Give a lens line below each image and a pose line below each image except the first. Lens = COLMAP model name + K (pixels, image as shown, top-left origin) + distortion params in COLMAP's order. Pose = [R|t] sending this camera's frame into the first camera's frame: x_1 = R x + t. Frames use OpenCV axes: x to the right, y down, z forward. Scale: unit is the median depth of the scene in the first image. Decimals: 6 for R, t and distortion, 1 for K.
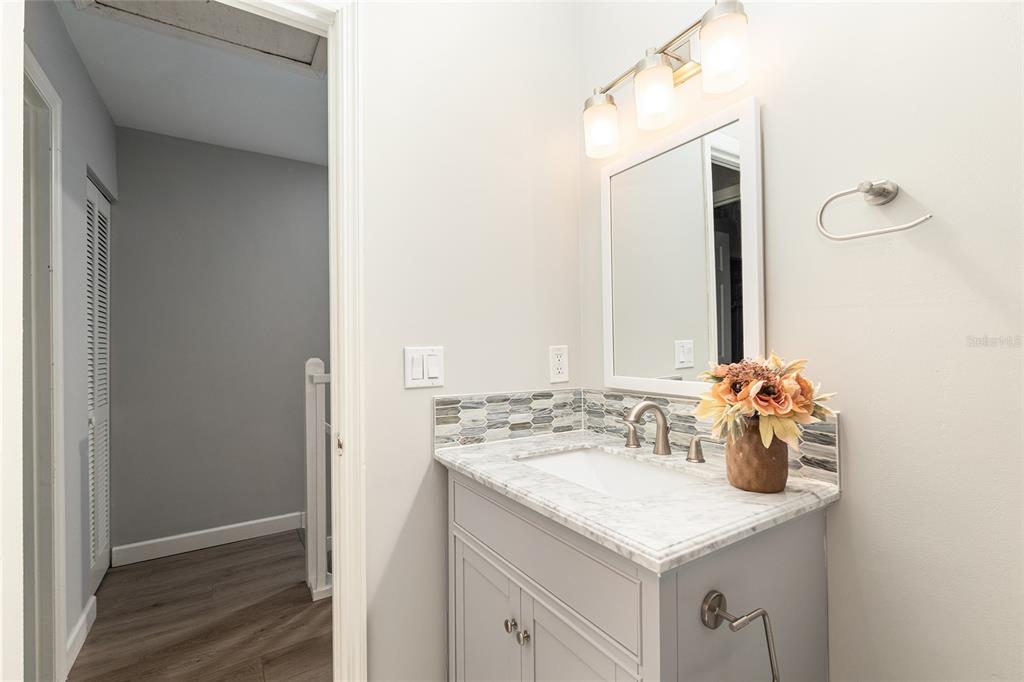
lens RADIAL K [[434.8, 0, 512.0], [0, 434.8, 341.0], [0, 0, 1]] dist [-0.002144, -0.000218]
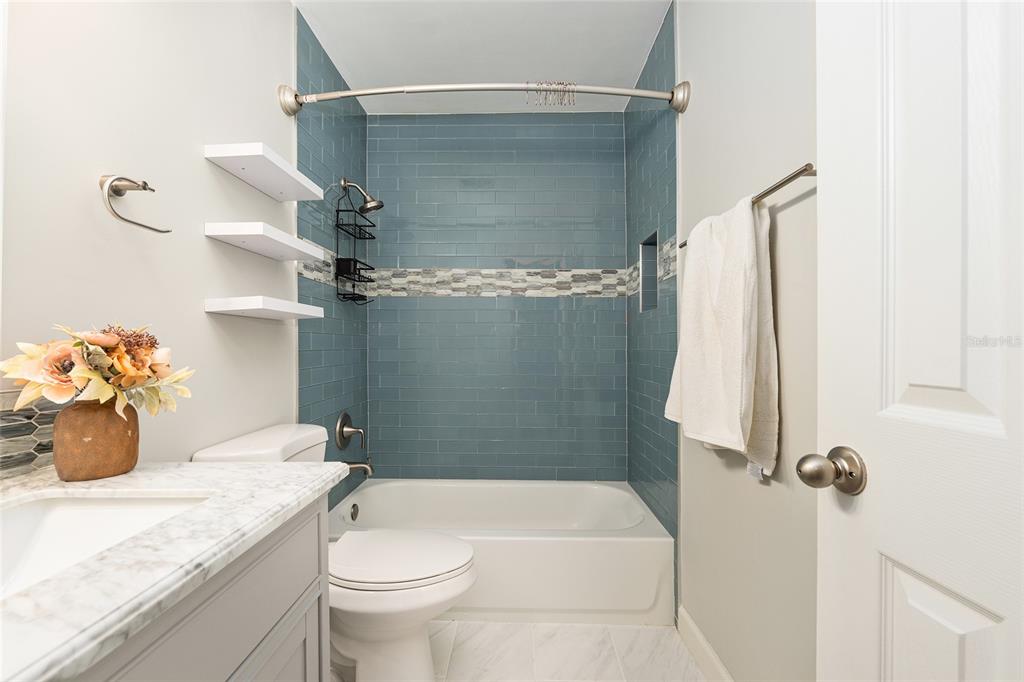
lens RADIAL K [[434.8, 0, 512.0], [0, 434.8, 341.0], [0, 0, 1]] dist [-0.002144, -0.000218]
pose [[-0.824504, 0.020879, 0.565471, -0.614519], [0.002702, 0.999453, -0.032964, 0.102385], [-0.565849, -0.025651, -0.824109, 1.267244]]
